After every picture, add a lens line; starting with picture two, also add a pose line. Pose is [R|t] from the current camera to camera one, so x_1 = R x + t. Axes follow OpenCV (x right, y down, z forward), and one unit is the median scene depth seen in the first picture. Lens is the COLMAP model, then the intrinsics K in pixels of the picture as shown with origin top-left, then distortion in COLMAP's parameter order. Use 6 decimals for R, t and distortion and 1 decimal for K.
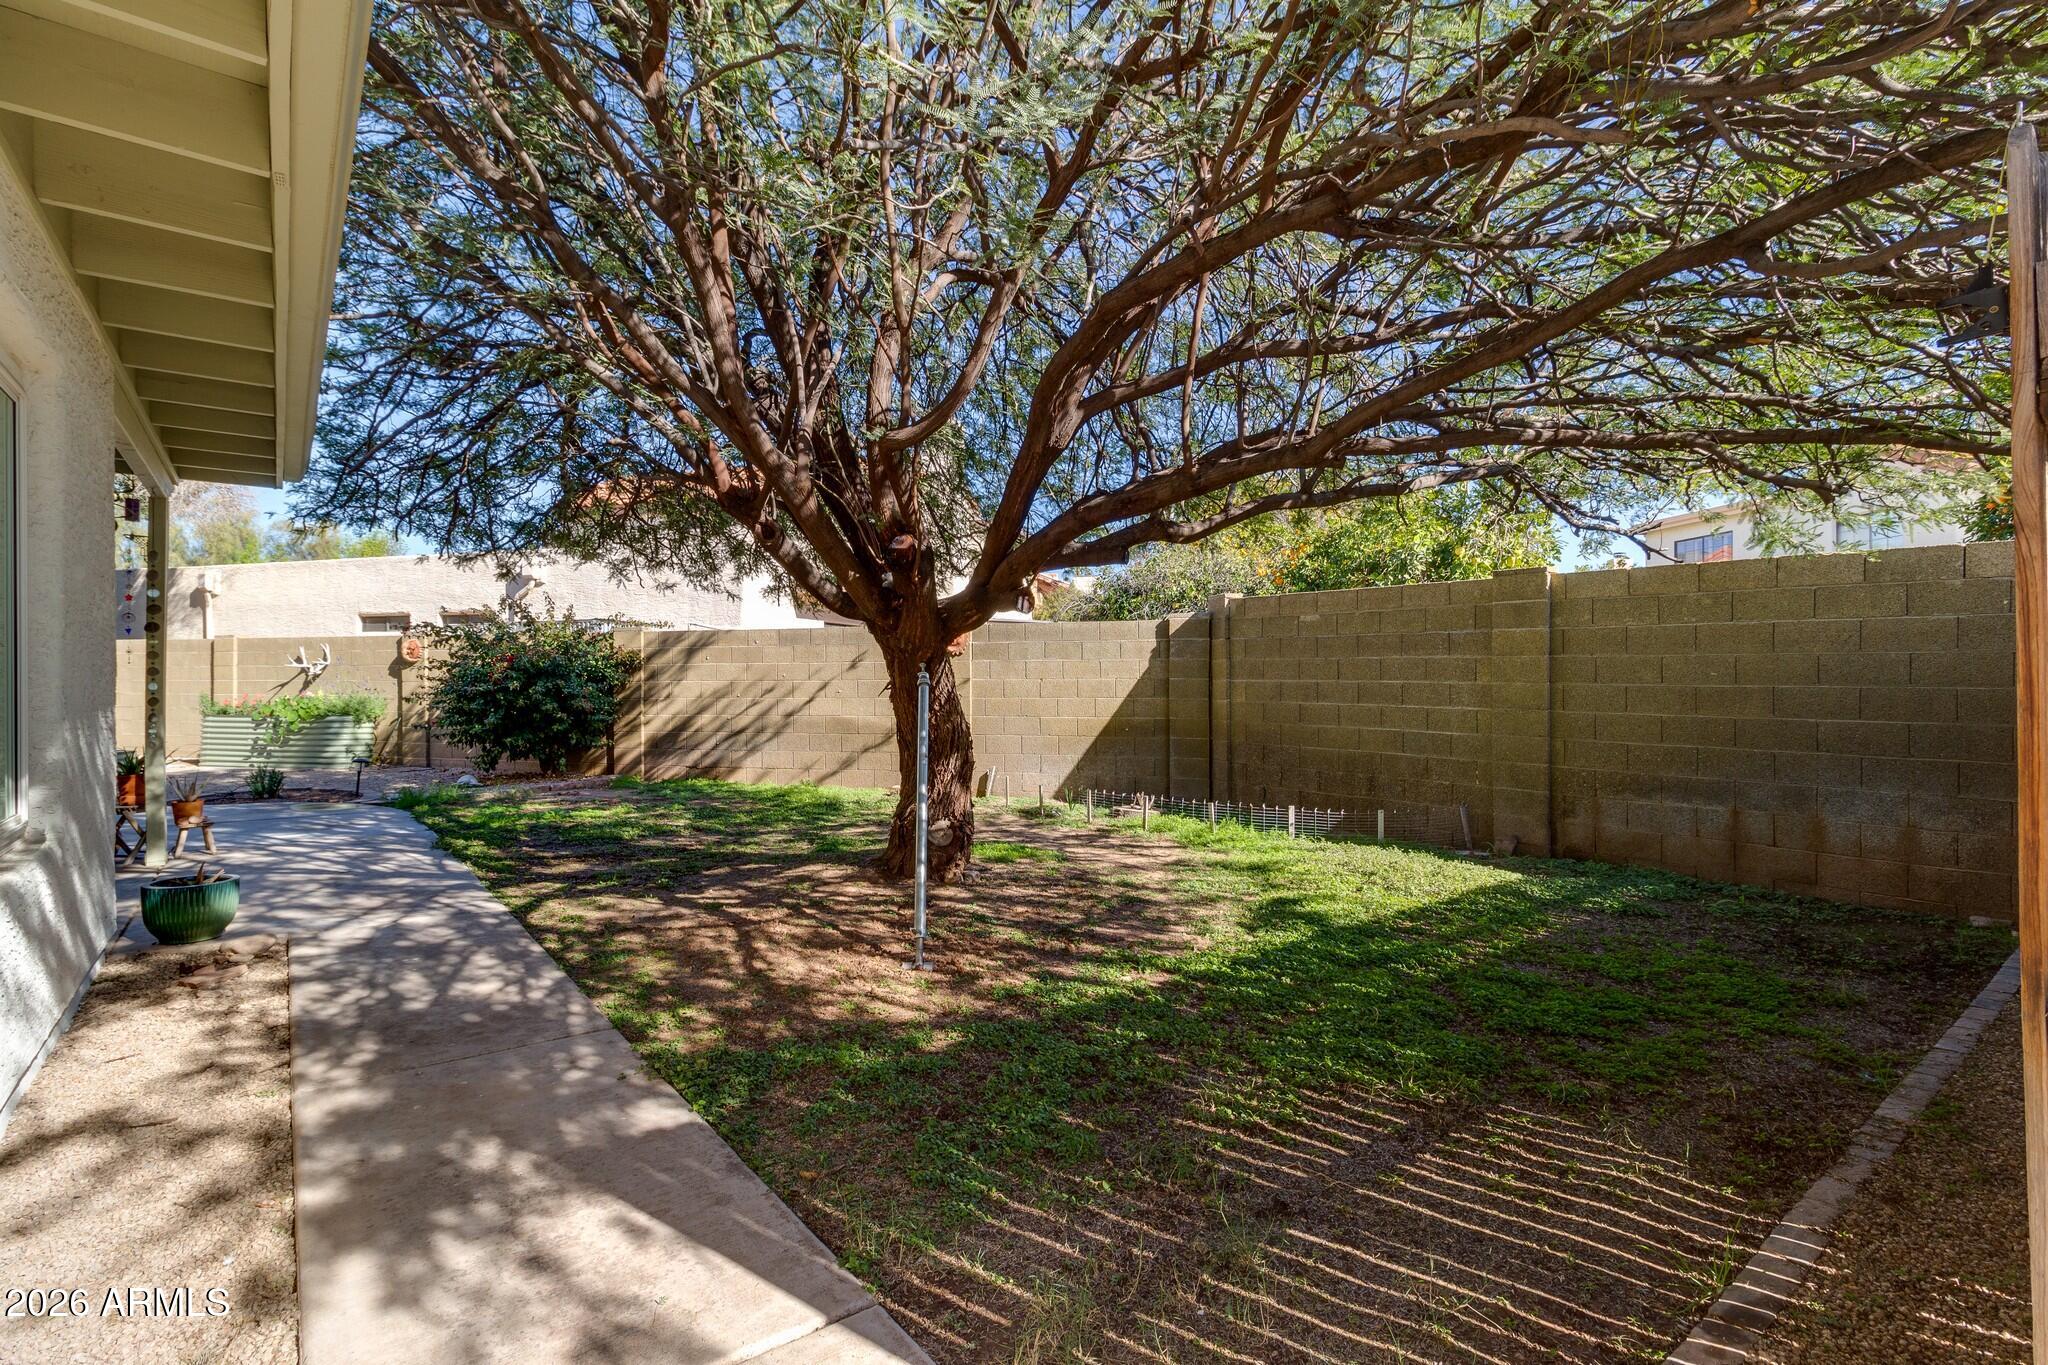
lens RADIAL K [[943.3, 0, 1027.1], [0, 943.3, 676.1], [0, 0, 1]] dist [0.003114, -0.000340]
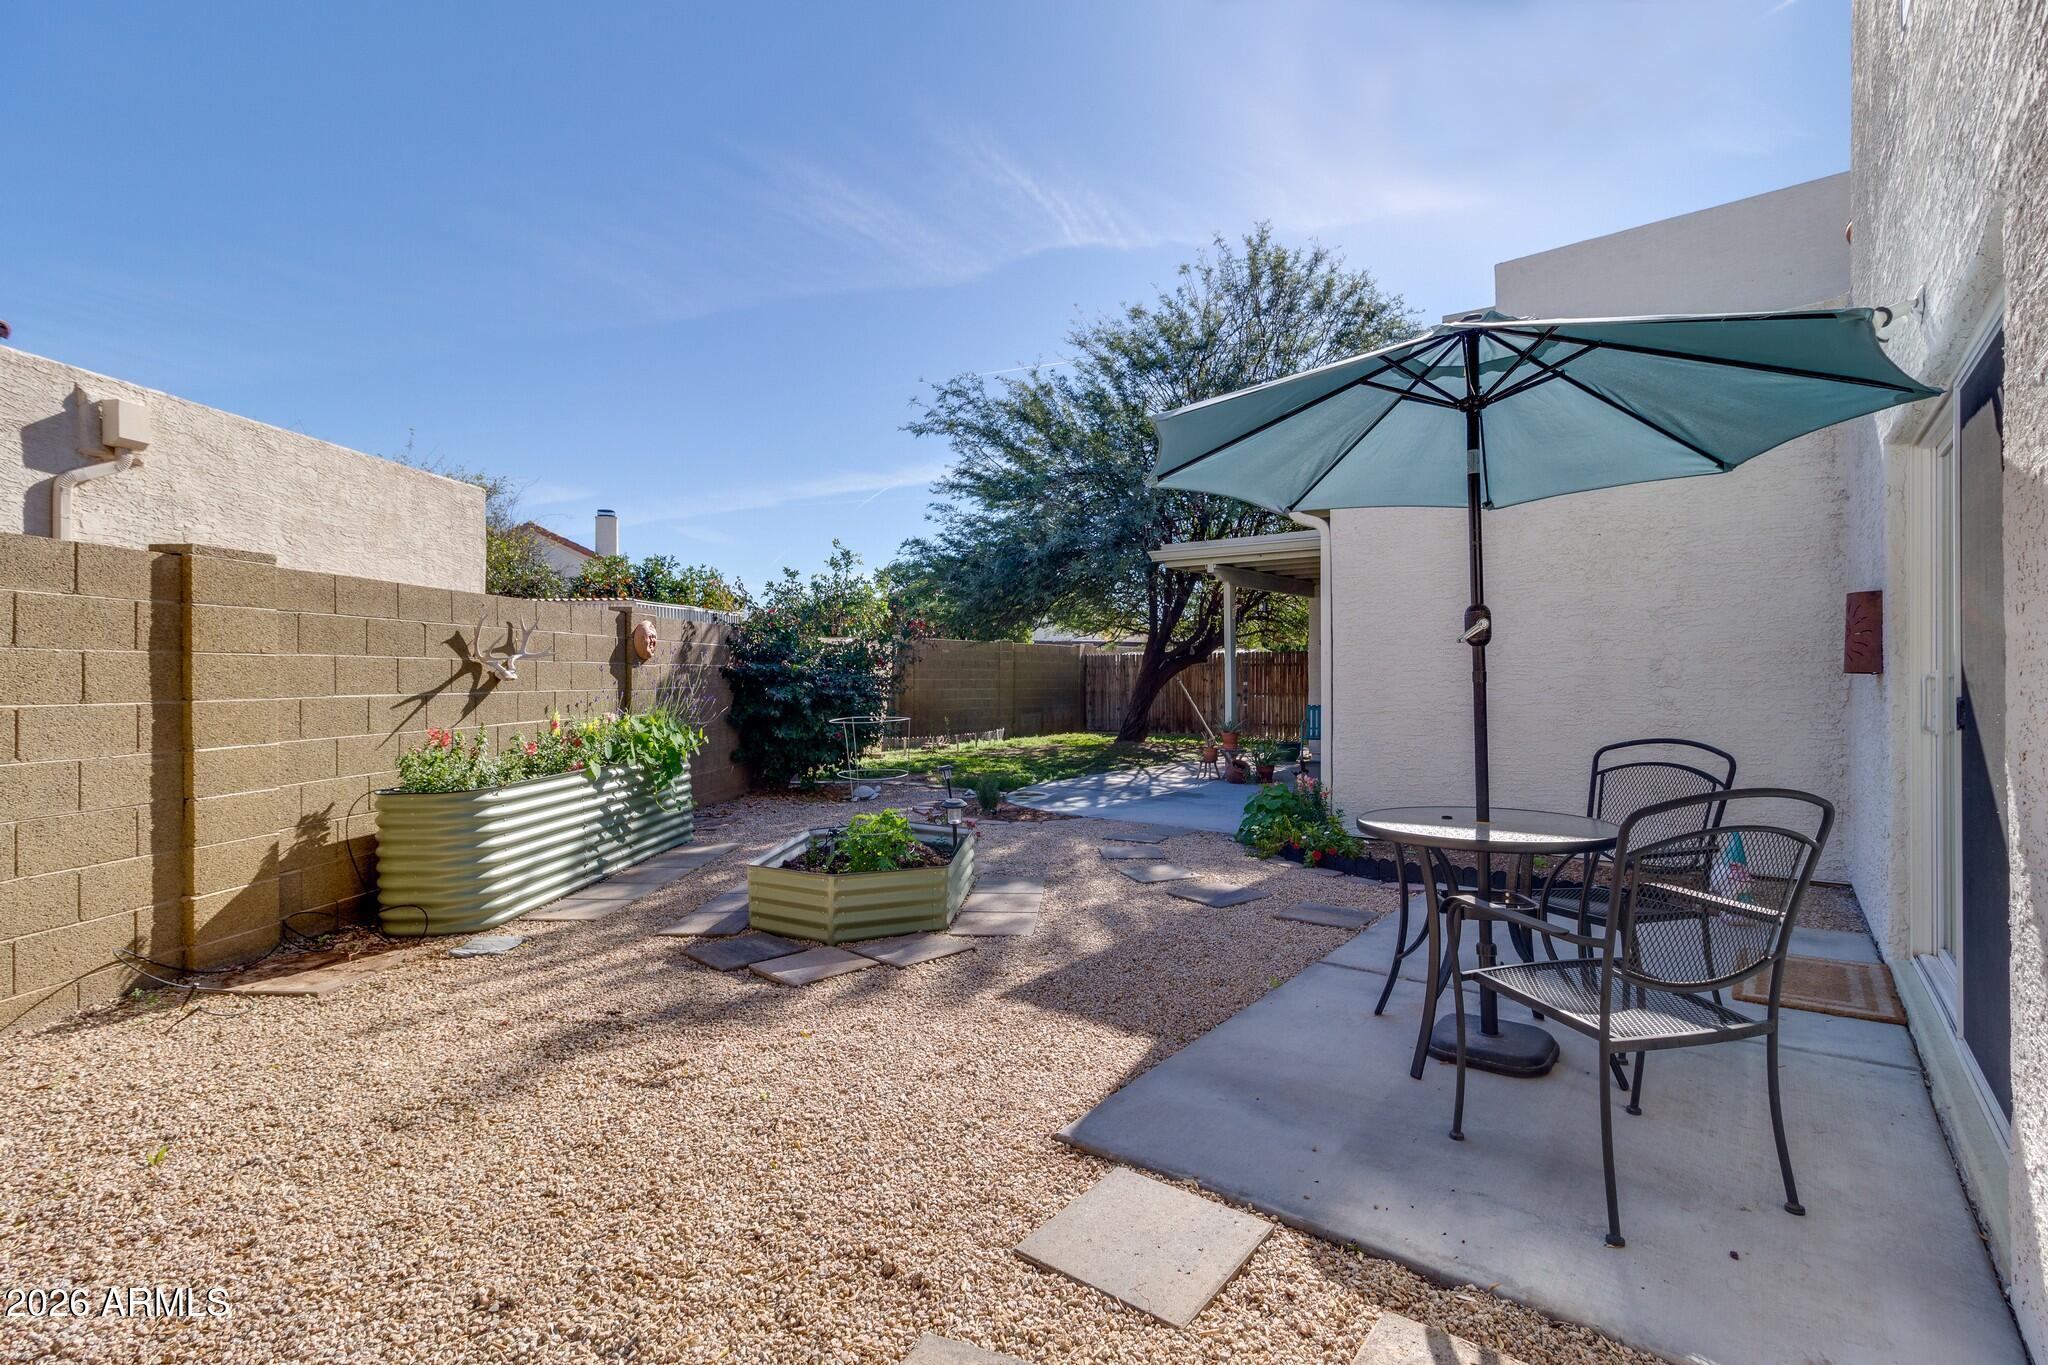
lens RADIAL K [[943.3, 0, 1033.1], [0, 943.3, 678.2], [0, 0, 1]] dist [0.003114, -0.000340]
pose [[-0.242678, 0.000847, 0.970107, -2.086326], [0.003995, 0.999992, 0.000126, 0.003152], [-0.970099, 0.003906, -0.242679, 1.459145]]
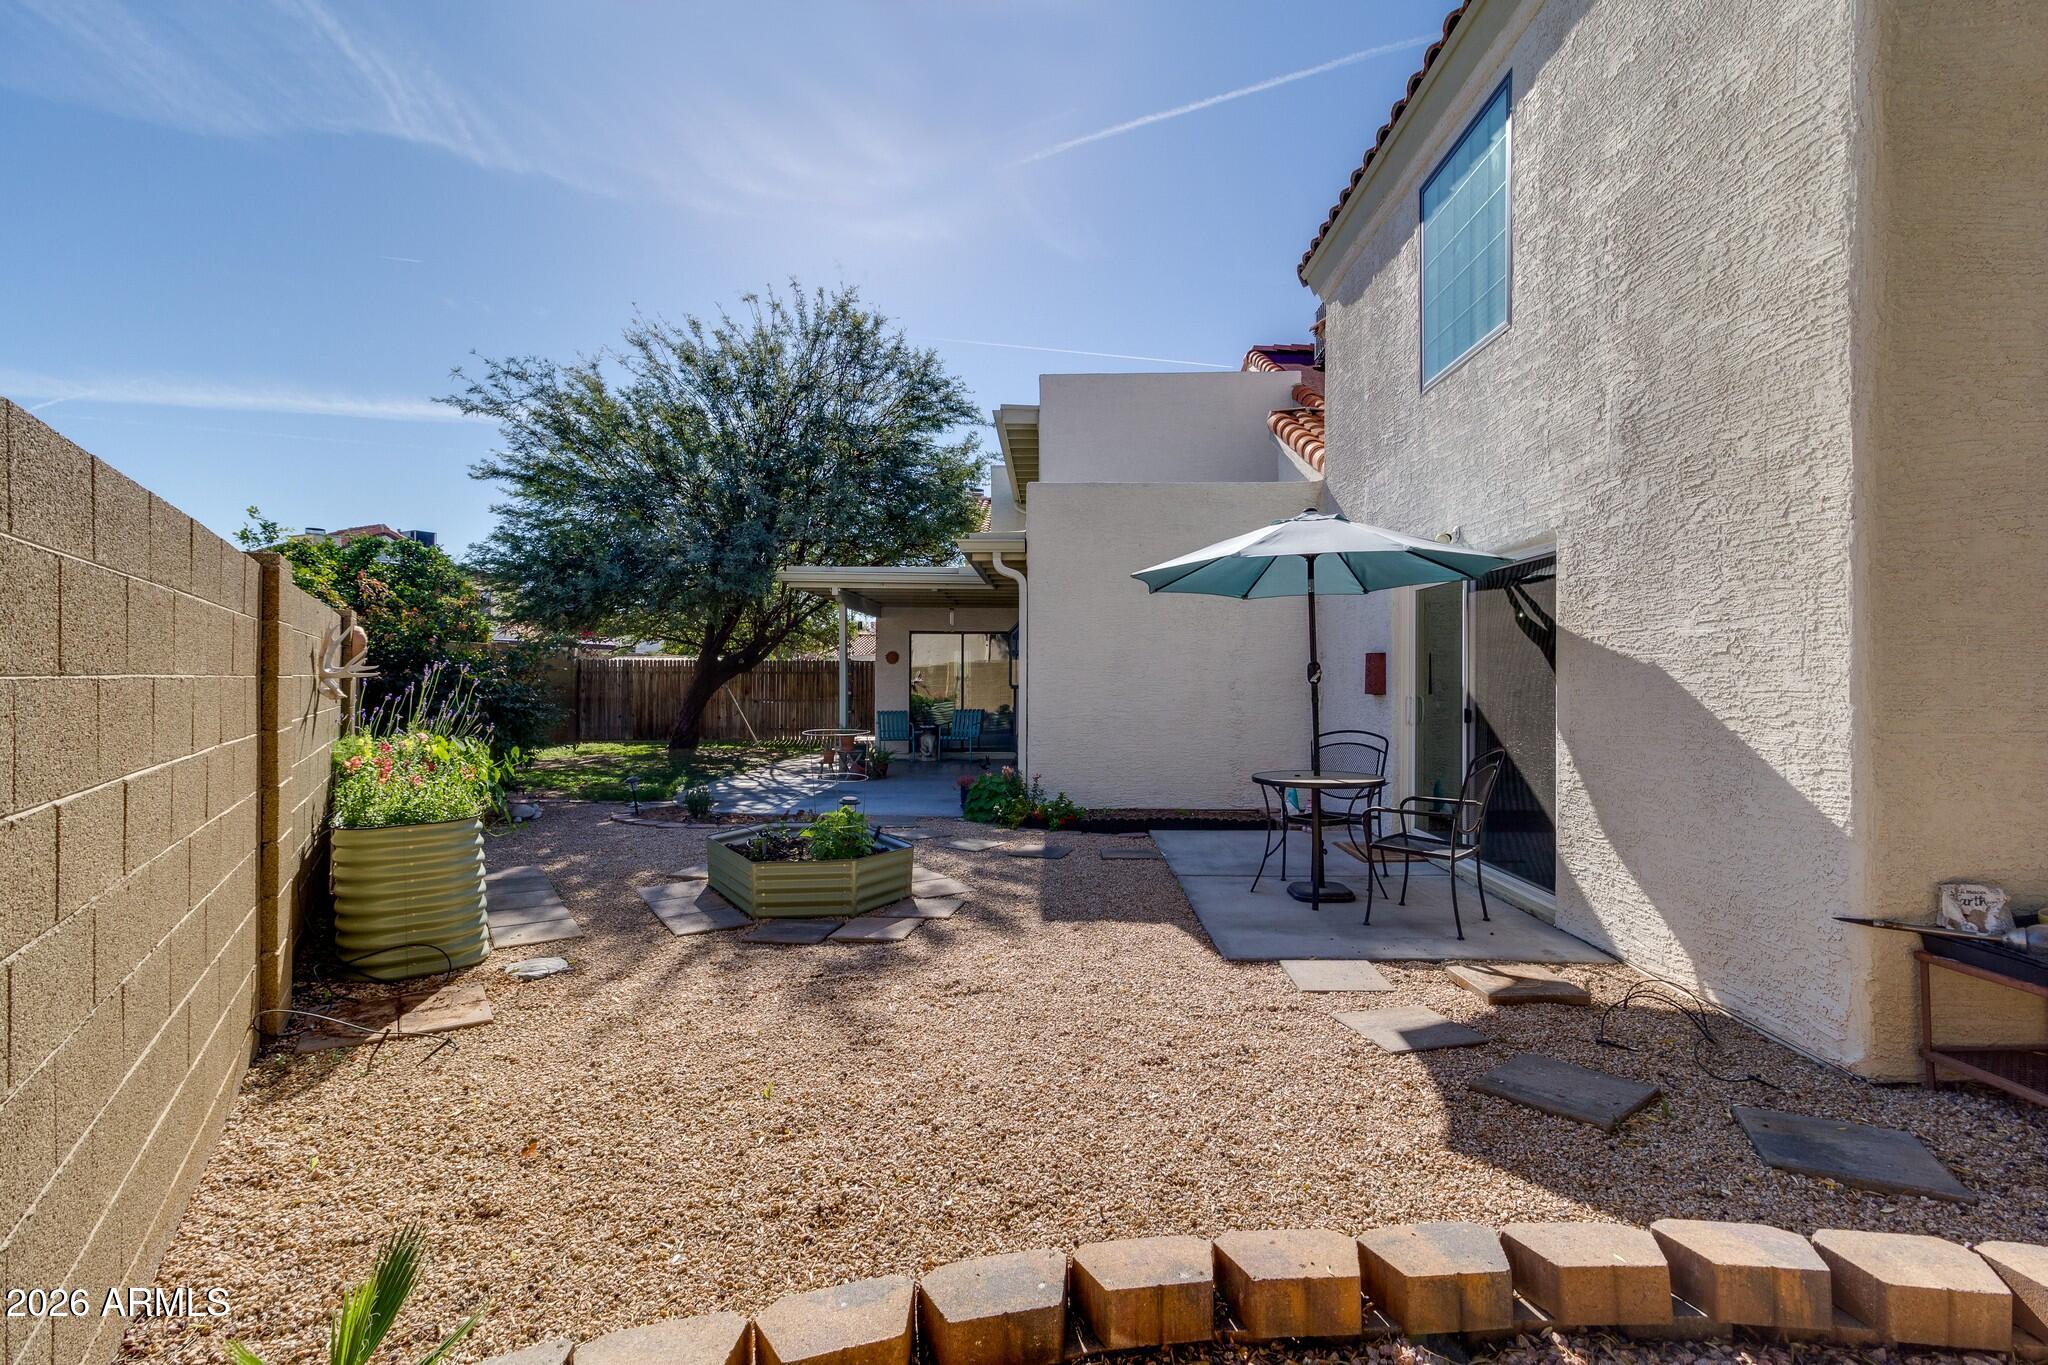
lens RADIAL K [[943.3, 0, 1041.8], [0, 943.3, 680.5], [0, 0, 1]] dist [0.003114, -0.000340]
pose [[-0.779435, -0.002374, 0.626479, -2.050032], [-0.002871, 0.999996, 0.000217, -0.011090], [-0.626477, -0.001630, -0.779438, 1.883726]]
